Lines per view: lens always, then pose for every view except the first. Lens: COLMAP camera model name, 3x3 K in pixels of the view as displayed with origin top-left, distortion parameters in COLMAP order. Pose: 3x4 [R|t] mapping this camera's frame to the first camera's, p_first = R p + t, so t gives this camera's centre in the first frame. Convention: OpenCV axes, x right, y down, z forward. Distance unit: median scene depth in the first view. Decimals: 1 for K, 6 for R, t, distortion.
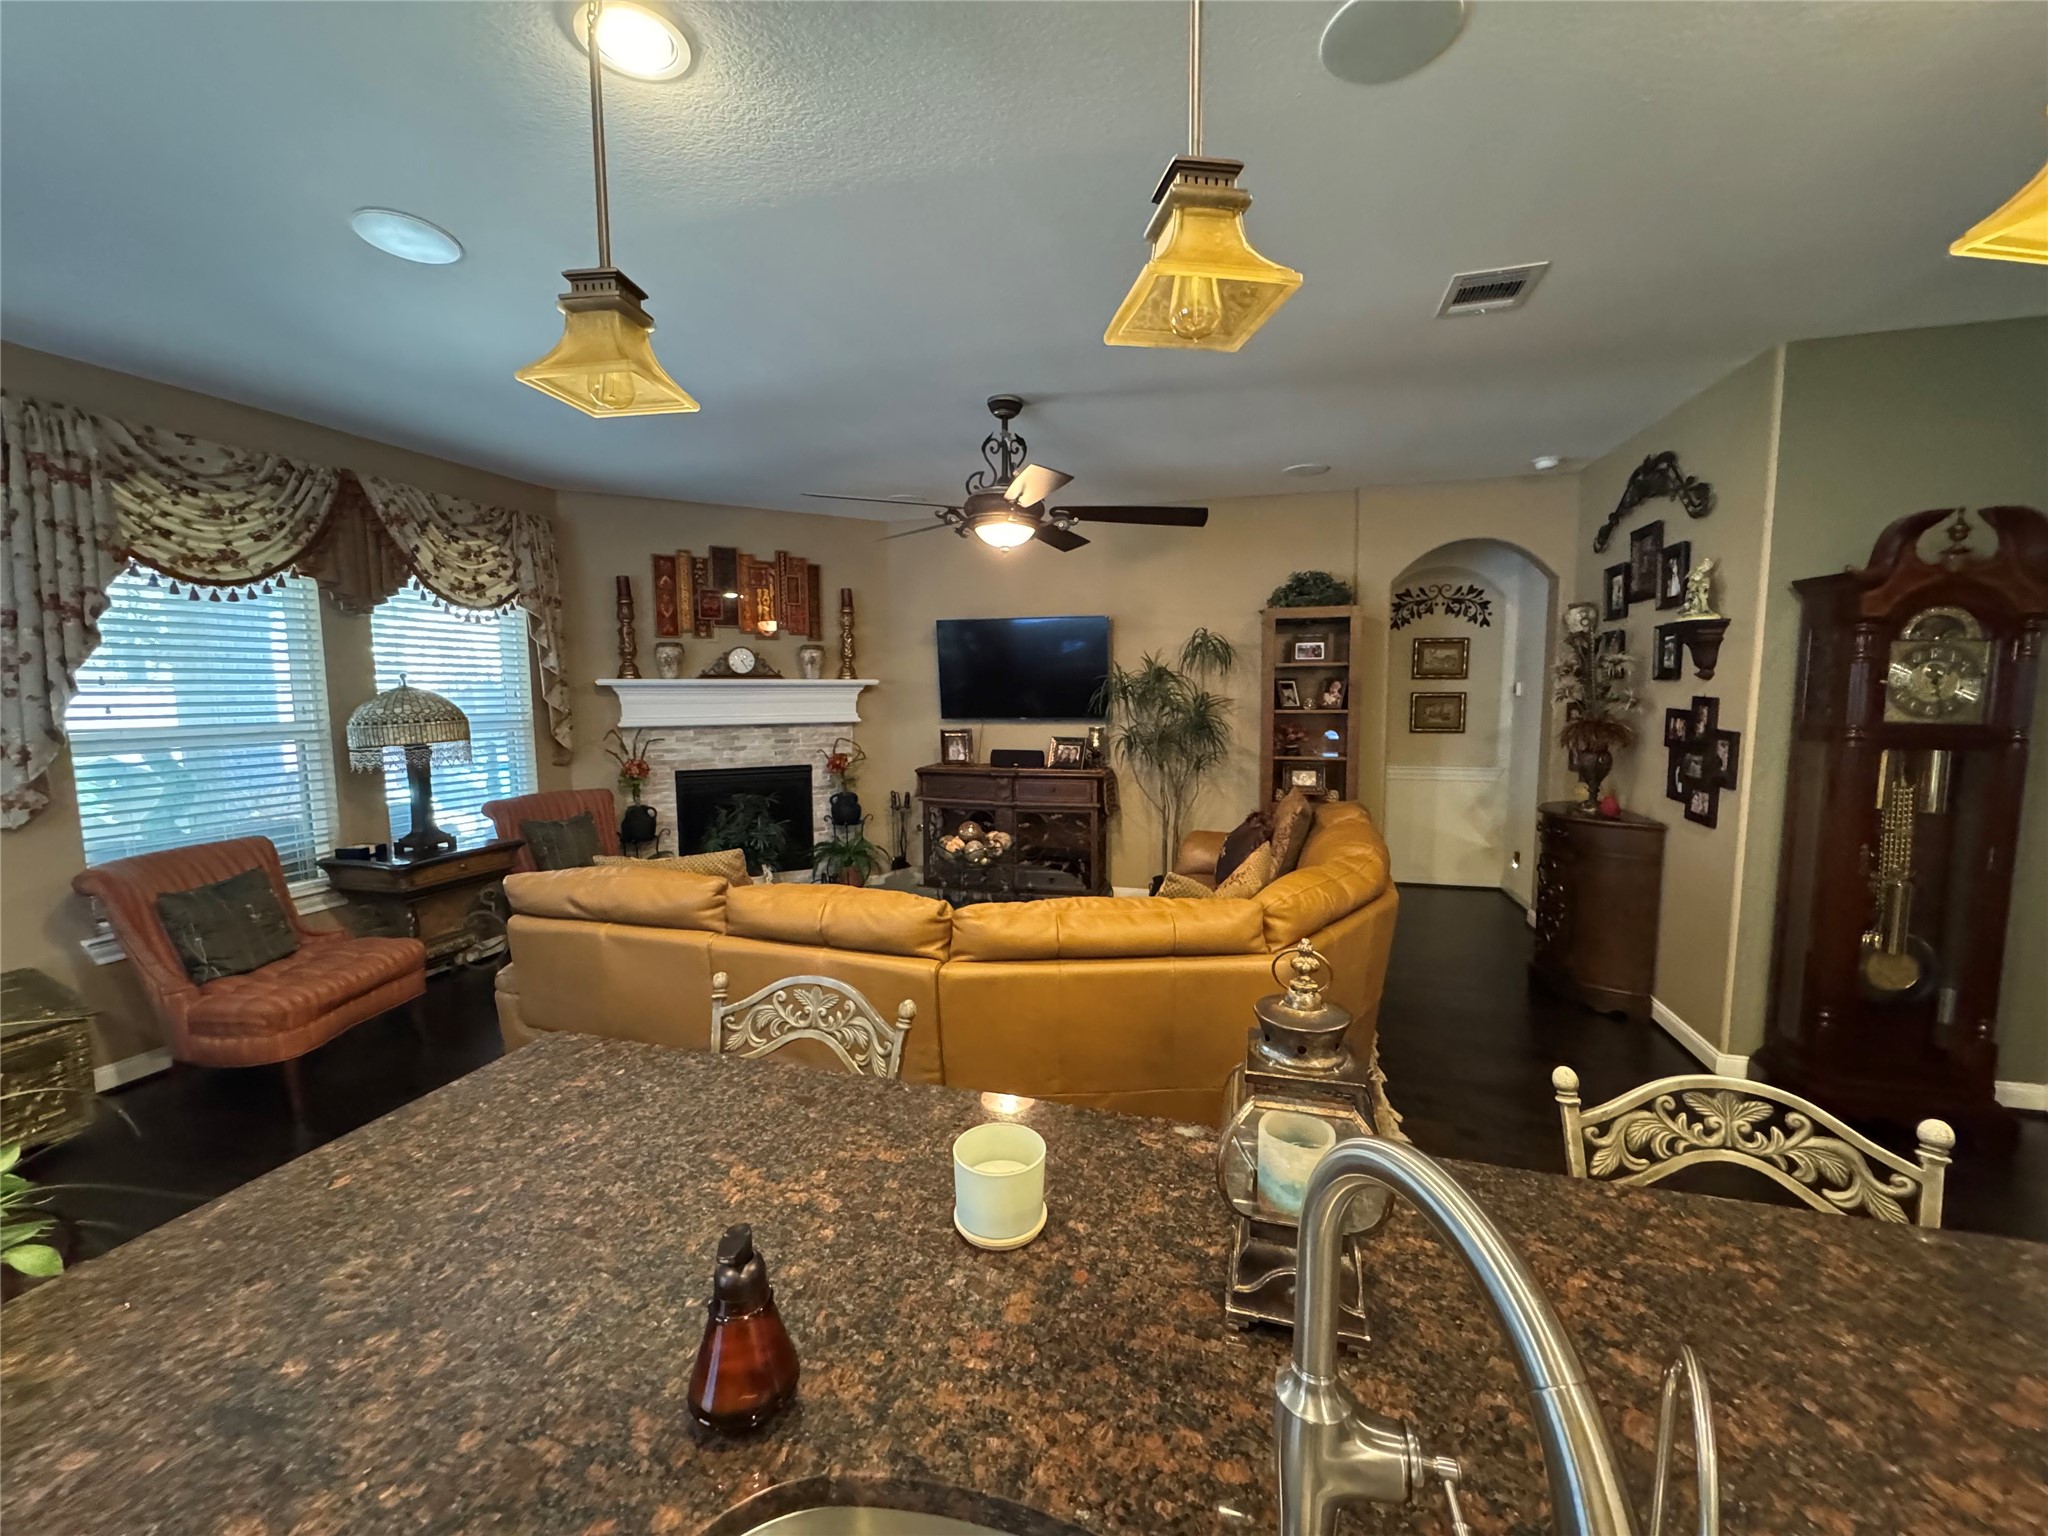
lens RADIAL K [[816.9, 0, 1024.0], [0, 816.9, 768.0], [0, 0, 1]] dist [-0.002189, -0.000189]
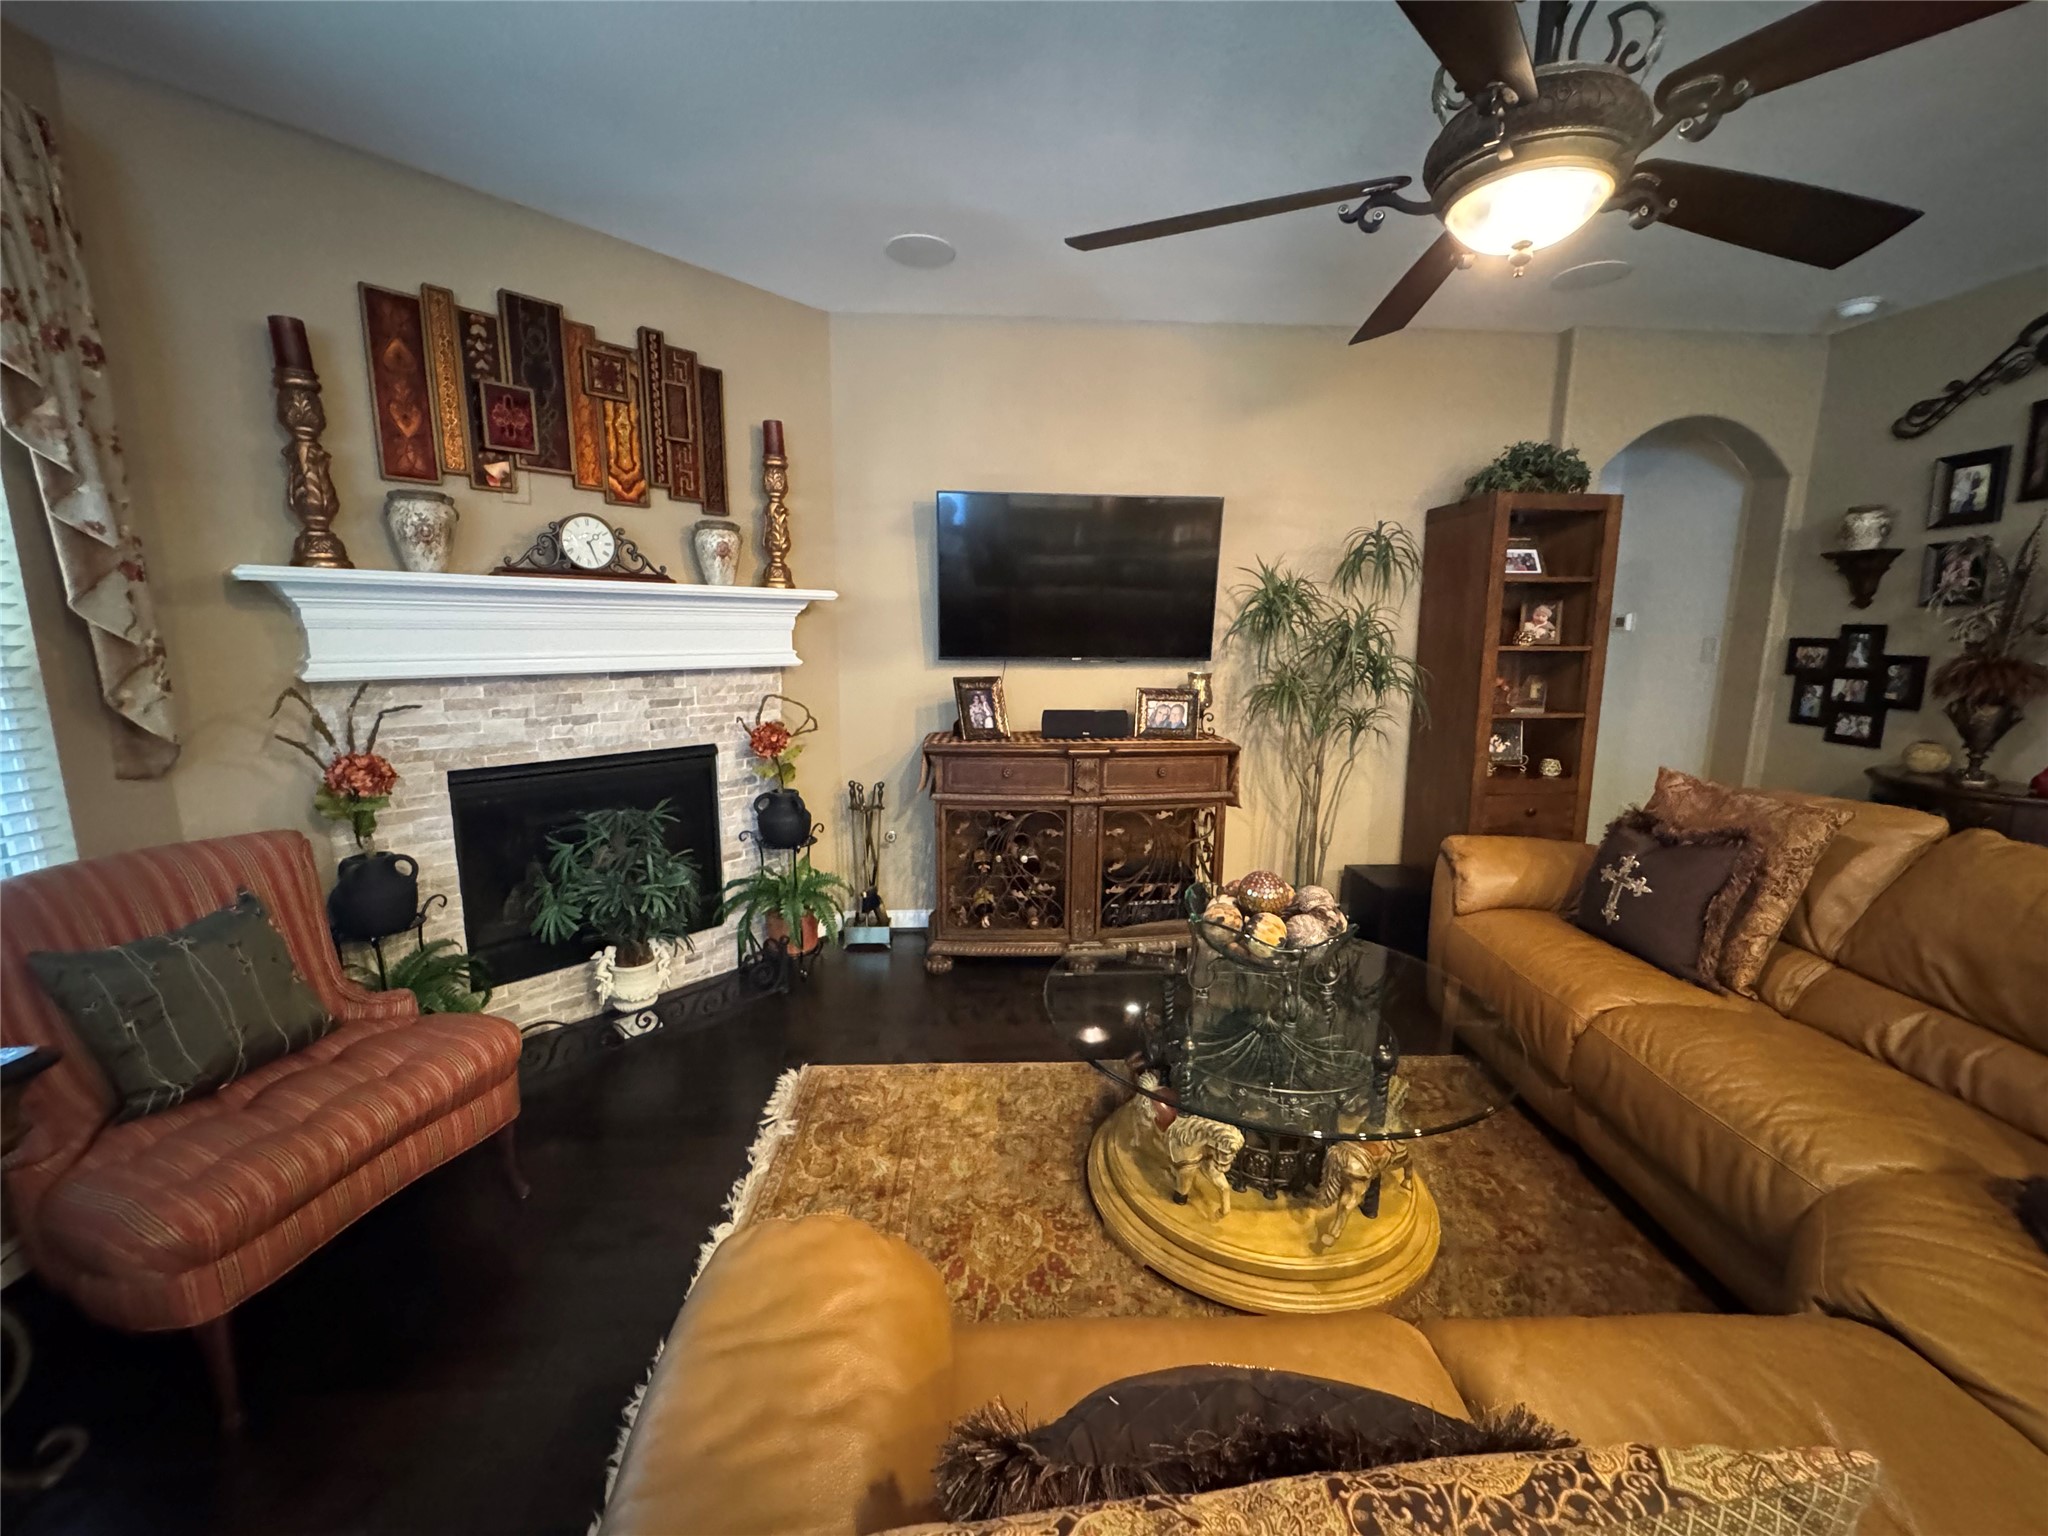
lens RADIAL K [[821.7, 0, 1030.6], [0, 821.7, 768.3], [0, 0, 1]] dist [-0.003498, -0.000329]
pose [[0.940617, -0.046783, 0.336231, -0.315389], [0.022554, 0.996882, 0.075608, -0.031523], [-0.338720, -0.063535, 0.938739, 0.512806]]
